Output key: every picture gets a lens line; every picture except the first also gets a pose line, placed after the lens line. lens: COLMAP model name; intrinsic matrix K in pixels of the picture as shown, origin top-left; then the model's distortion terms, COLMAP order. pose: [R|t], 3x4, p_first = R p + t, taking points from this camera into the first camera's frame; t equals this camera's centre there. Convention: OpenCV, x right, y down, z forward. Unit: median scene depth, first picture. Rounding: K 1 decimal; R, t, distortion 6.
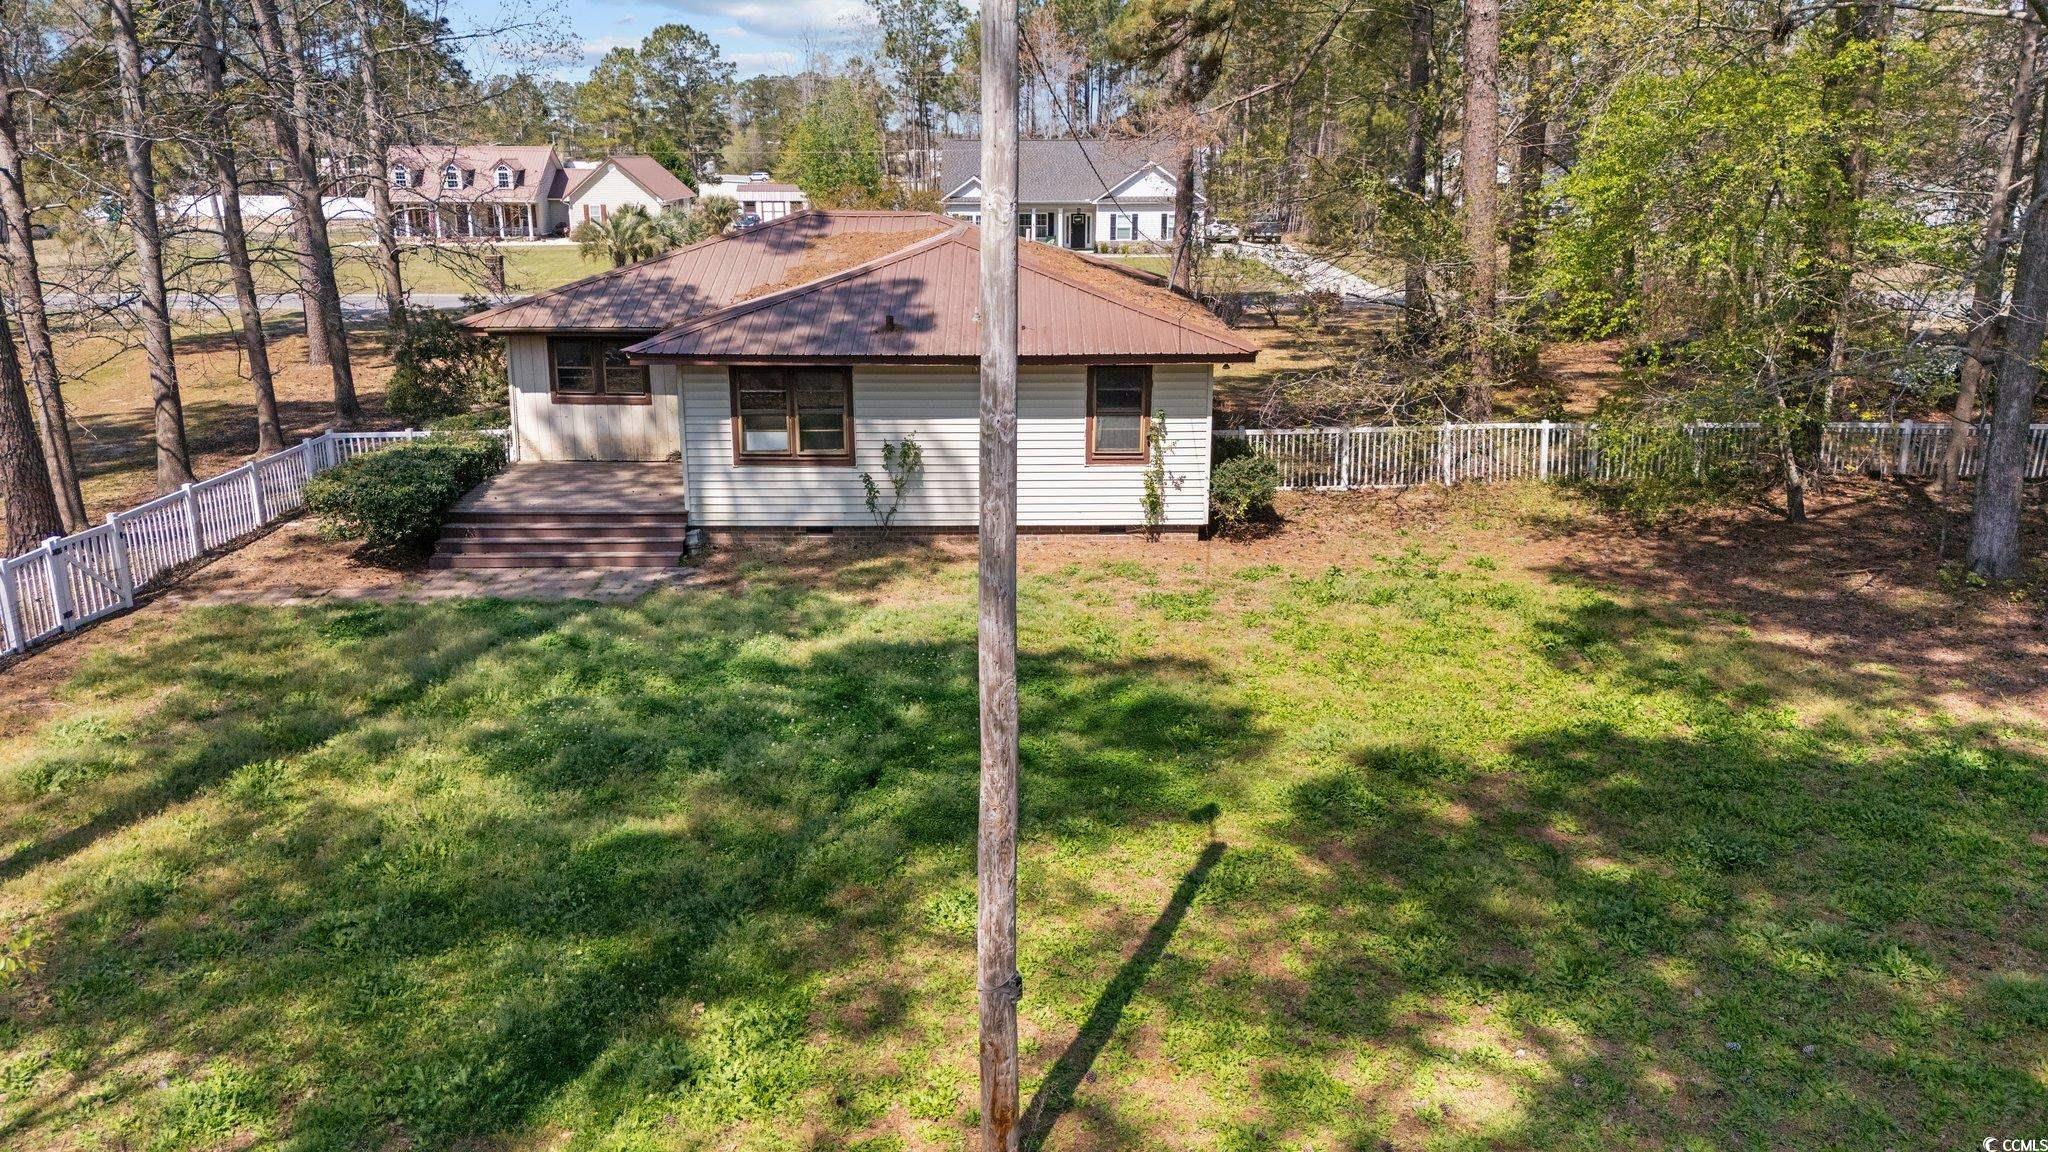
lens RADIAL K [[1505.6, 0, 1007.7], [0, 1505.6, 567.0], [0, 0, 1]] dist [0.058433, -0.035148]
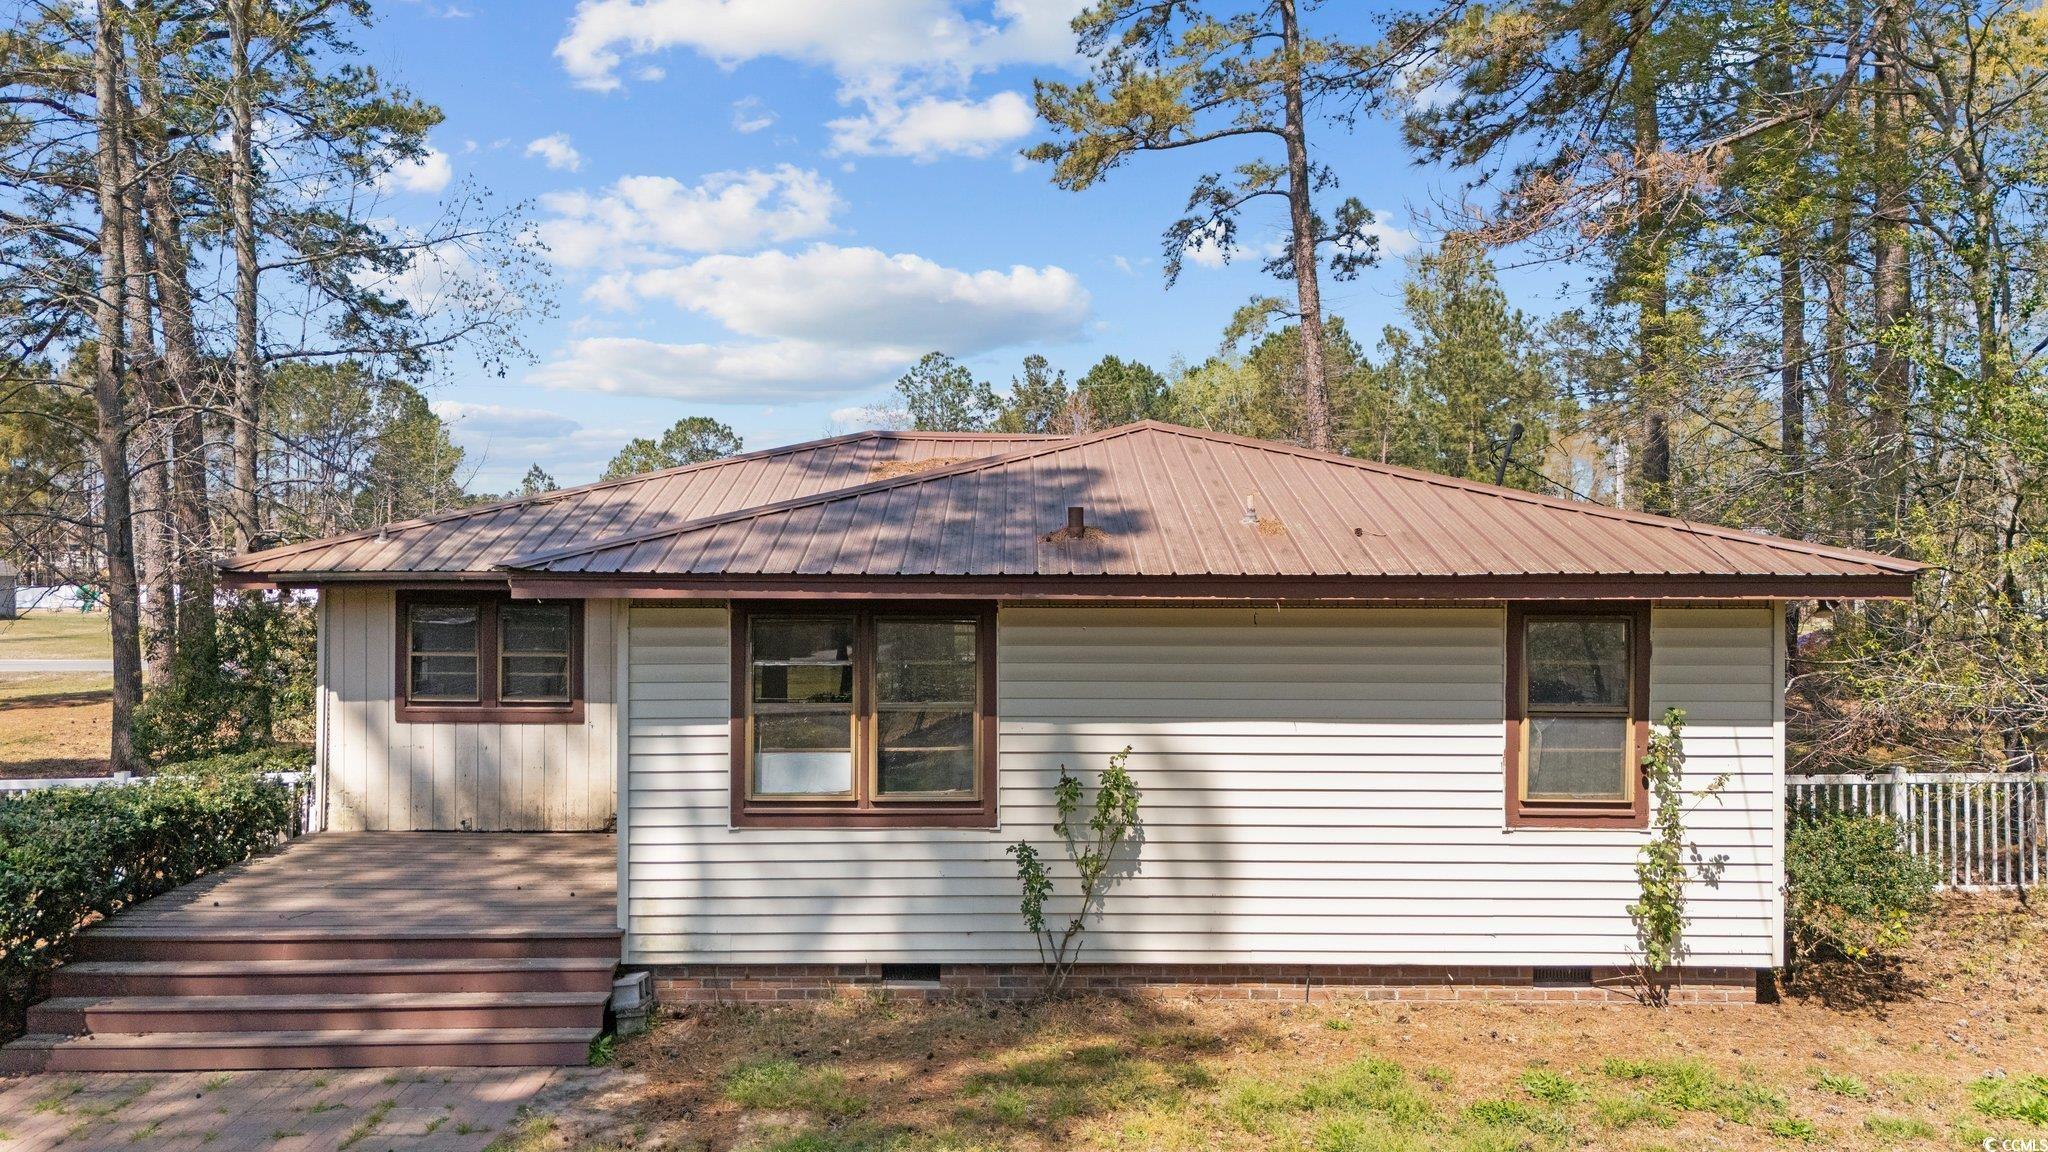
lens RADIAL K [[1505.6, 0, 1011.0], [0, 1505.6, 590.3], [0, 0, 1]] dist [0.058433, -0.035148]
pose [[0.999990, 0.004066, -0.001871, -0.095517], [-0.004406, 0.967723, -0.251979, -0.021377], [0.000786, 0.251984, 0.967731, 0.538735]]
